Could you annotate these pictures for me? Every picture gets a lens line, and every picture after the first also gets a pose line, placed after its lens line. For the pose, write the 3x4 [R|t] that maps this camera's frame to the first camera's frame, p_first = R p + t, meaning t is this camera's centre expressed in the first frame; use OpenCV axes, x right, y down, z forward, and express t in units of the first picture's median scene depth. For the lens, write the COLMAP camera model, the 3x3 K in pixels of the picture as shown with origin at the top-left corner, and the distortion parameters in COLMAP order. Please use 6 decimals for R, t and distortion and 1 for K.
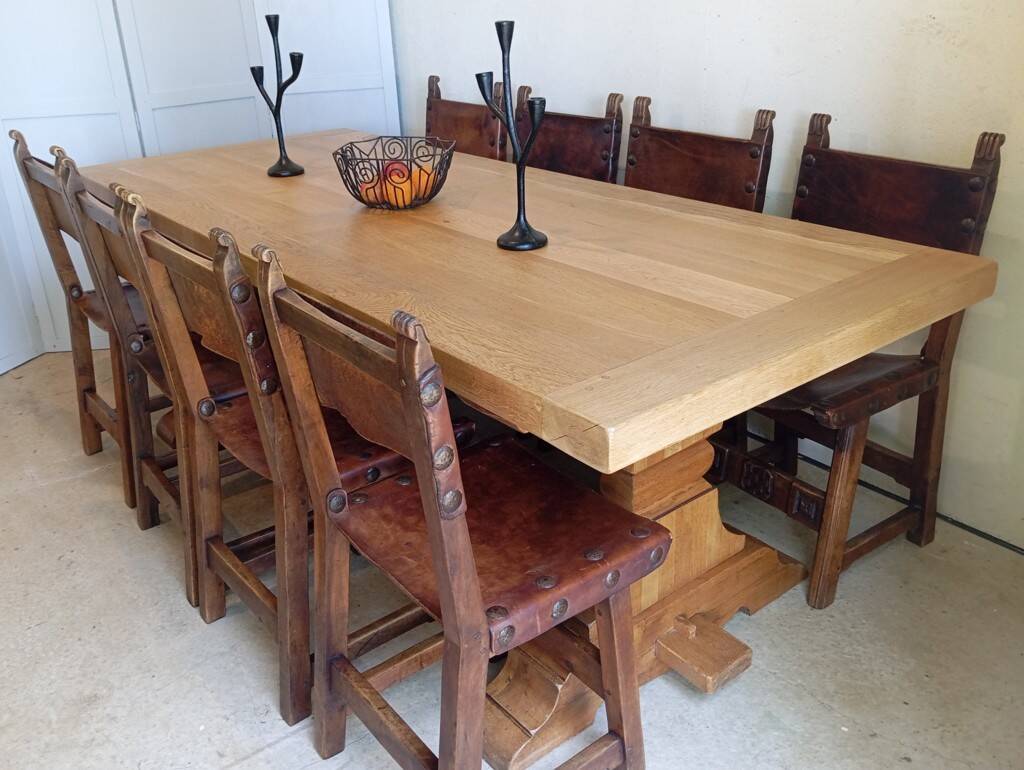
lens RADIAL K [[916.4, 0, 533.8], [0, 916.4, 490.0], [0, 0, 1]] dist [0.066507, -0.085066]
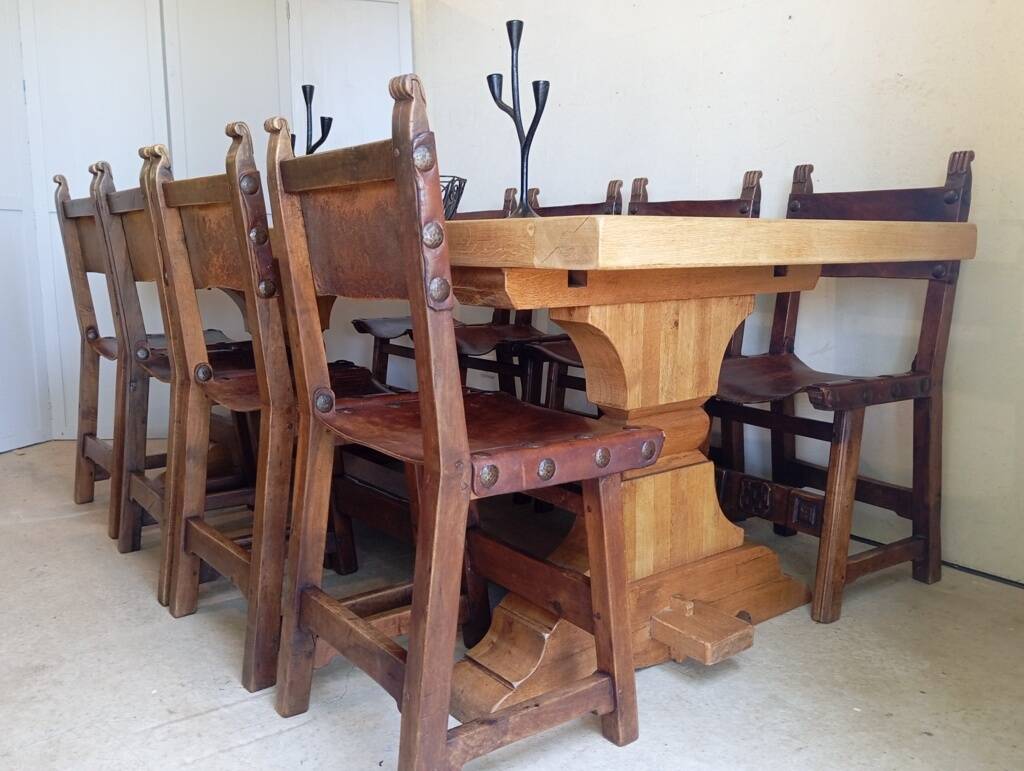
lens RADIAL K [[916.4, 0, 539.3], [0, 916.4, 492.7], [0, 0, 1]] dist [0.066507, -0.085066]
pose [[0.999475, 0.032332, -0.001911, 0.016925], [-0.031706, 0.964664, -0.261568, 0.295801], [-0.006614, 0.261491, 0.965183, 0.063576]]
